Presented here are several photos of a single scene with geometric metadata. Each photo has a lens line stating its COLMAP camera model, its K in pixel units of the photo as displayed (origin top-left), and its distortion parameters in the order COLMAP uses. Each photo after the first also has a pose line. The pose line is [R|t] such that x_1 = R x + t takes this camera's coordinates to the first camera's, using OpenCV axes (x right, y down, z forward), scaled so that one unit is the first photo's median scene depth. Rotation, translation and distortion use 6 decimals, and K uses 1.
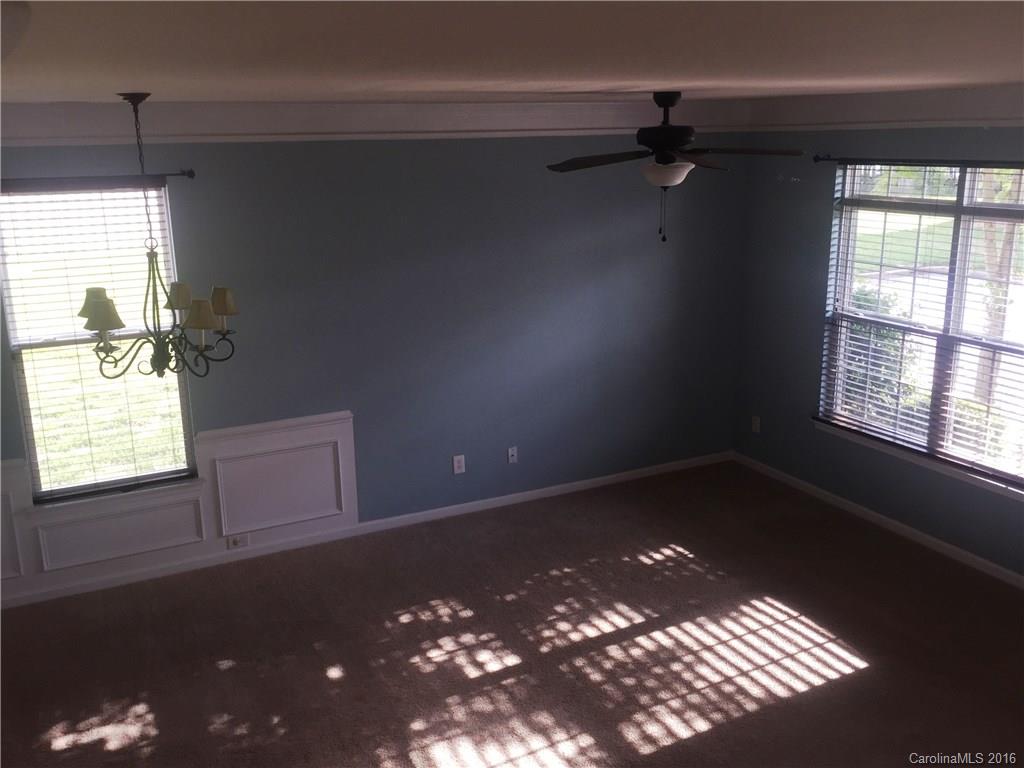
lens RADIAL K [[942.7, 0, 508.5], [0, 942.7, 390.5], [0, 0, 1]] dist [0.076853, 0.000000]
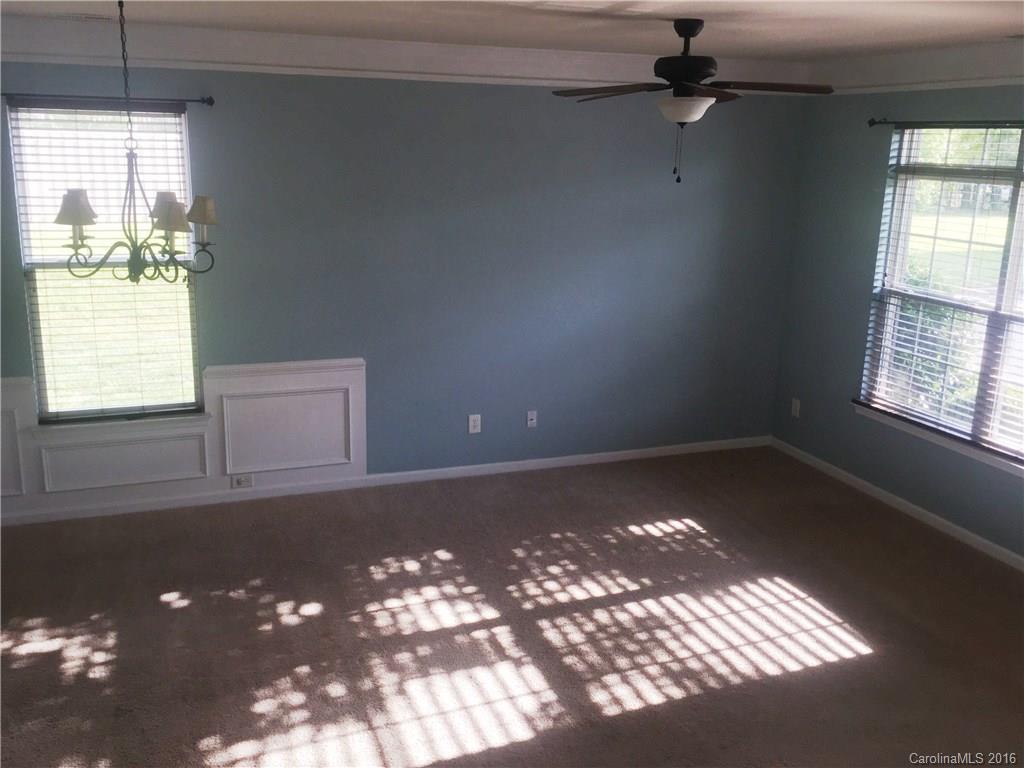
lens RADIAL K [[942.7, 0, 512.0], [0, 942.7, 386.3], [0, 0, 1]] dist [0.076853, 0.000000]
pose [[0.994202, 0.065179, -0.085520, 0.076896], [-0.065946, 0.997804, -0.006178, 0.050294], [0.084929, 0.011782, 0.996317, 0.040420]]
